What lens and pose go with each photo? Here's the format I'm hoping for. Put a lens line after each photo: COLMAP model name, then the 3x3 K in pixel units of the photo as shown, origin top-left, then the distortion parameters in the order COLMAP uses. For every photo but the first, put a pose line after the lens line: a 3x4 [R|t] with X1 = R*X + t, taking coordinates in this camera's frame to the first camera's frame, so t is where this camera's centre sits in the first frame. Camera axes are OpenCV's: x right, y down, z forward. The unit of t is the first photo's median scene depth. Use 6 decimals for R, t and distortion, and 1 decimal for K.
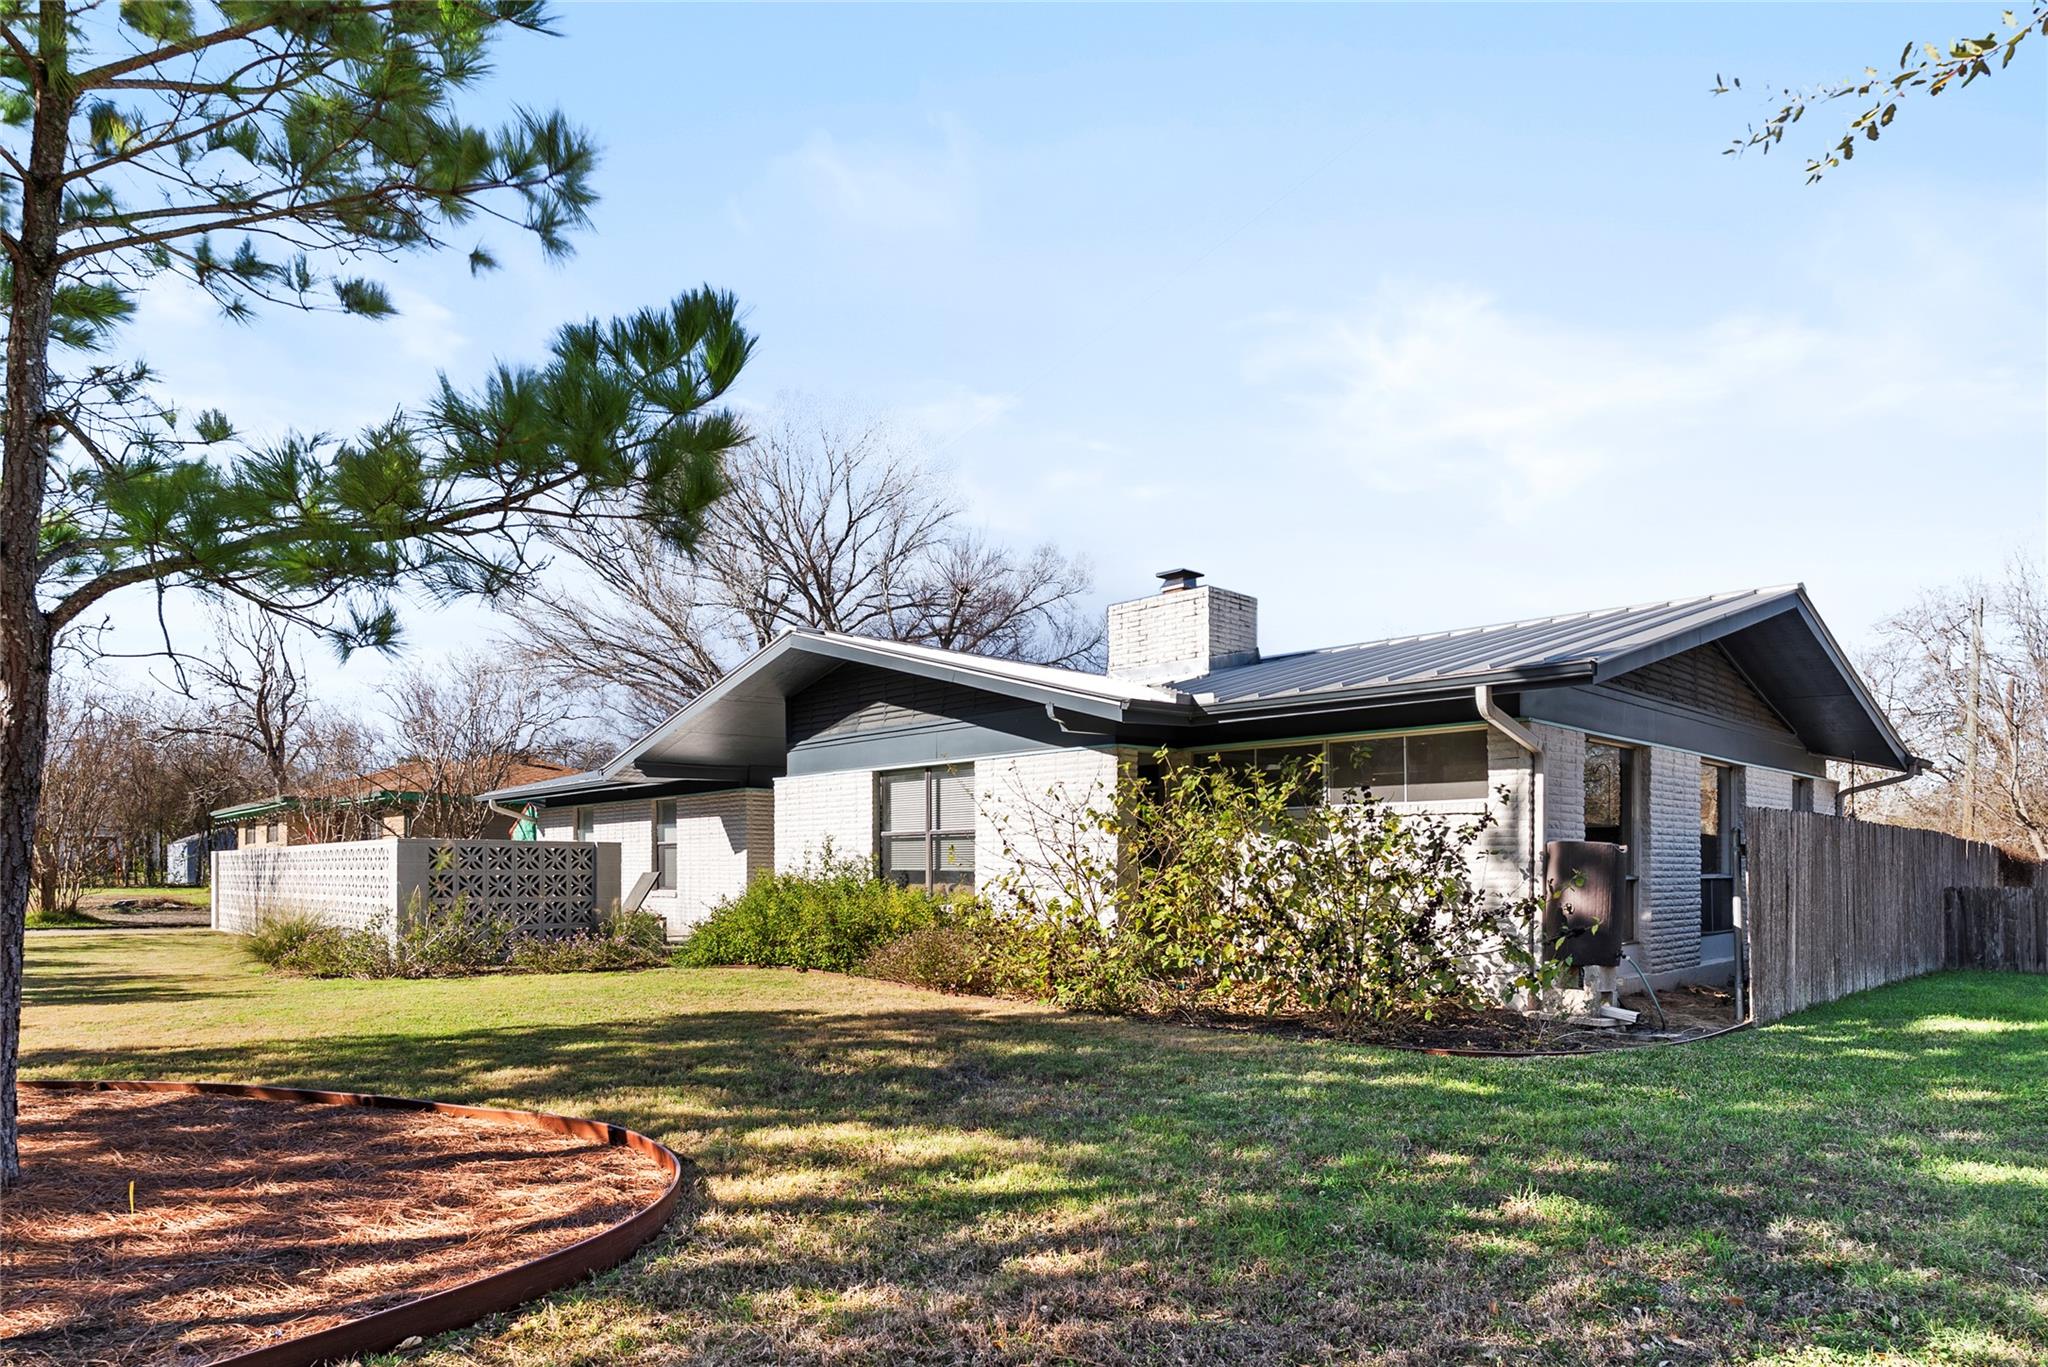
lens RADIAL K [[1181.2, 0, 1023.8], [0, 1181.2, 683.5], [0, 0, 1]] dist [-0.002214, 0.001853]
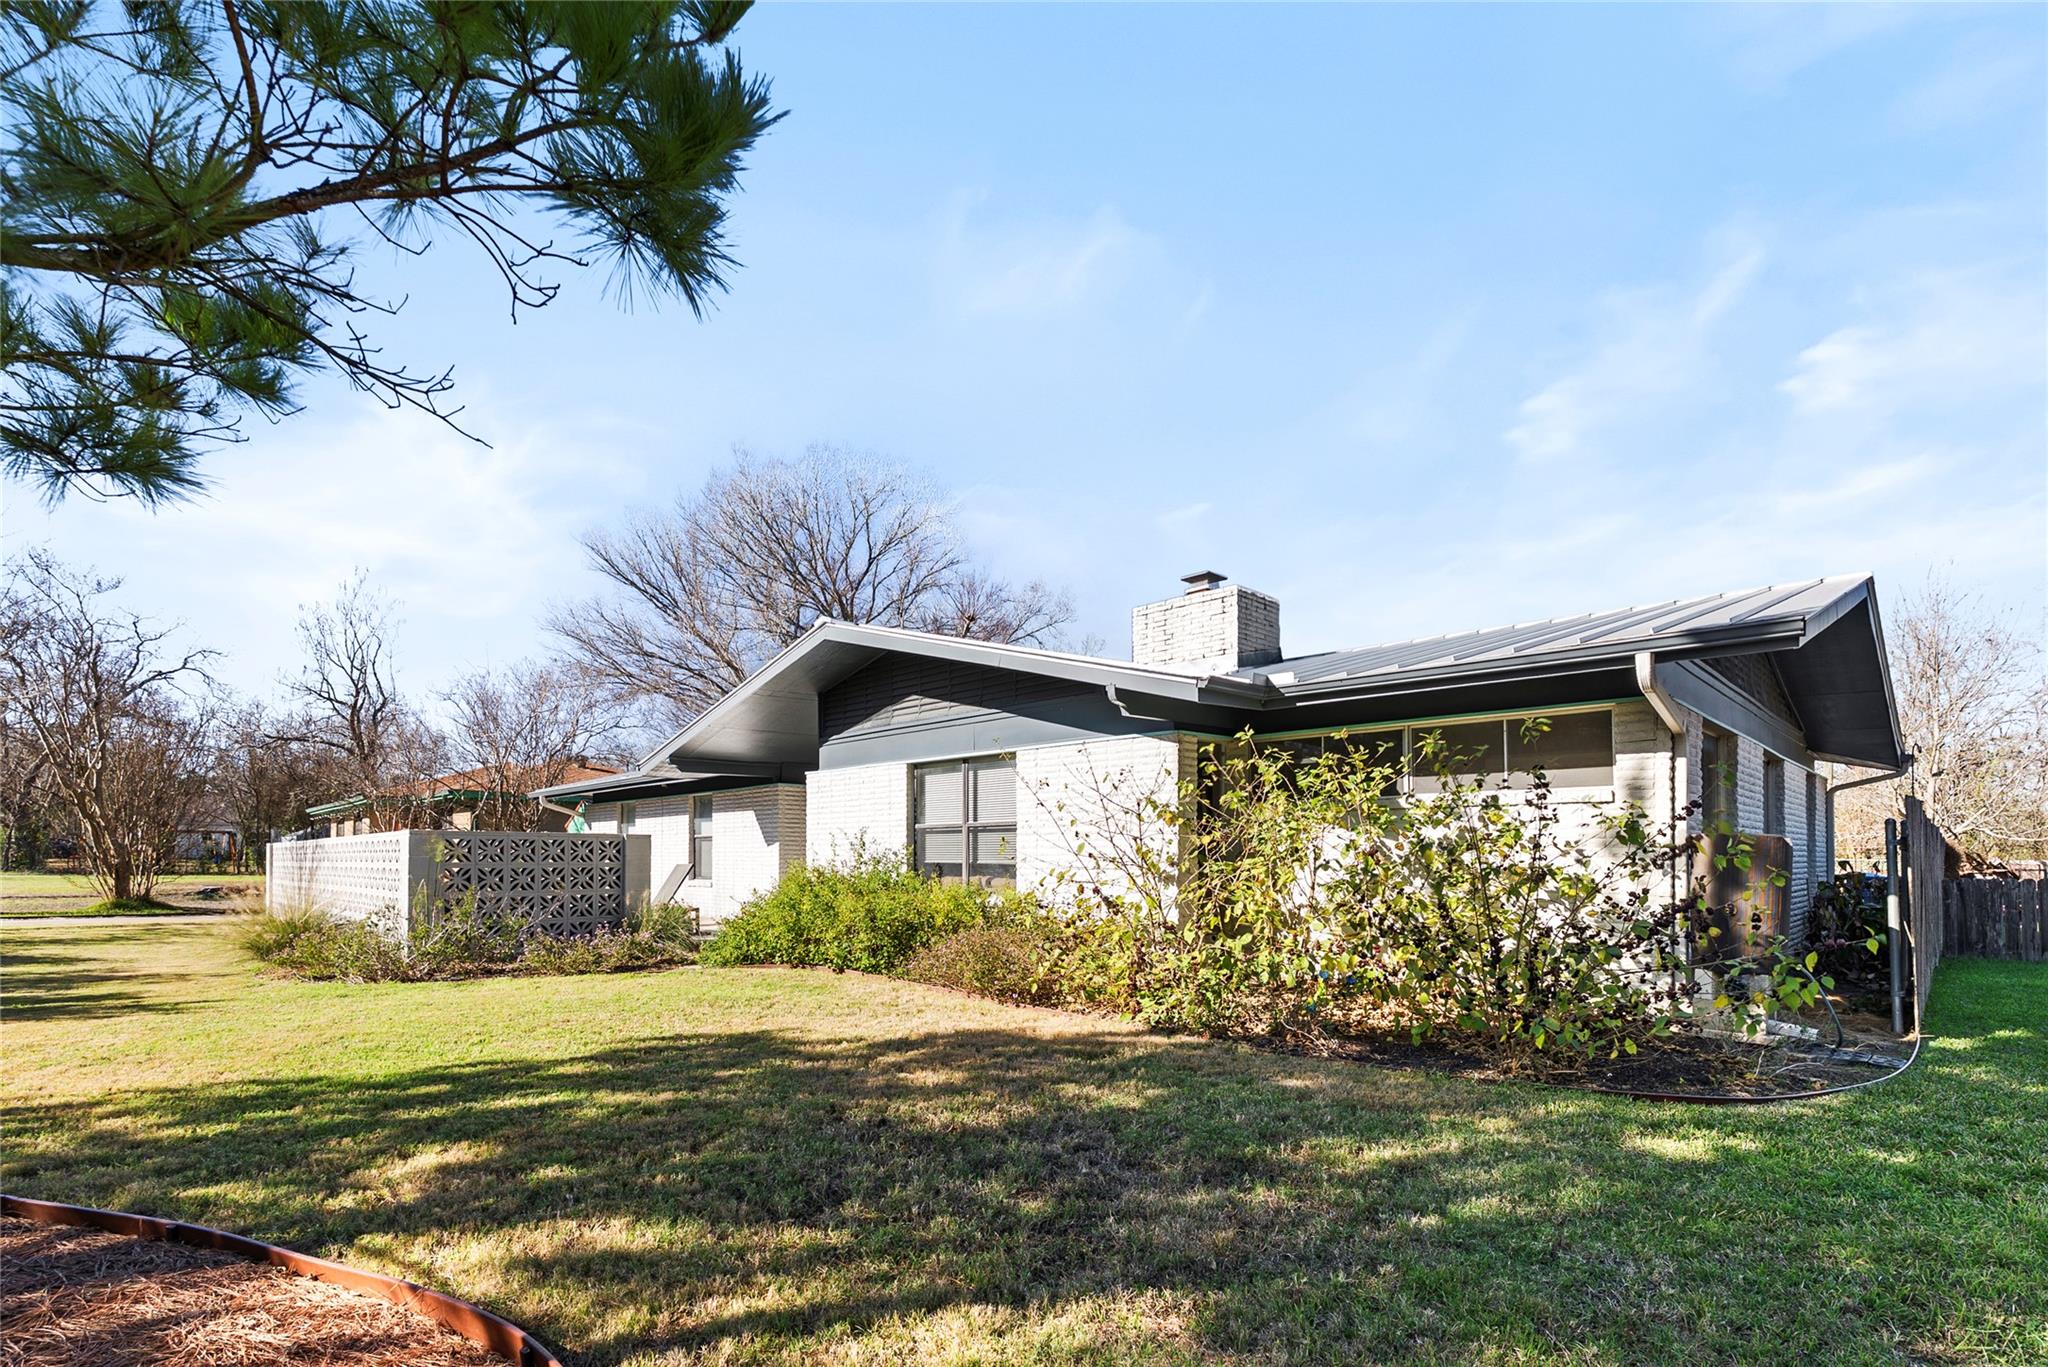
lens RADIAL K [[876.8, 0, 1030.7], [0, 876.8, 726.0], [0, 0, 1]] dist [0.001347, -0.000577]
pose [[0.998802, 0.007199, 0.048405, -0.060631], [-0.007586, 0.999941, 0.007824, 0.036432], [-0.048346, -0.008182, 0.998797, 0.257989]]
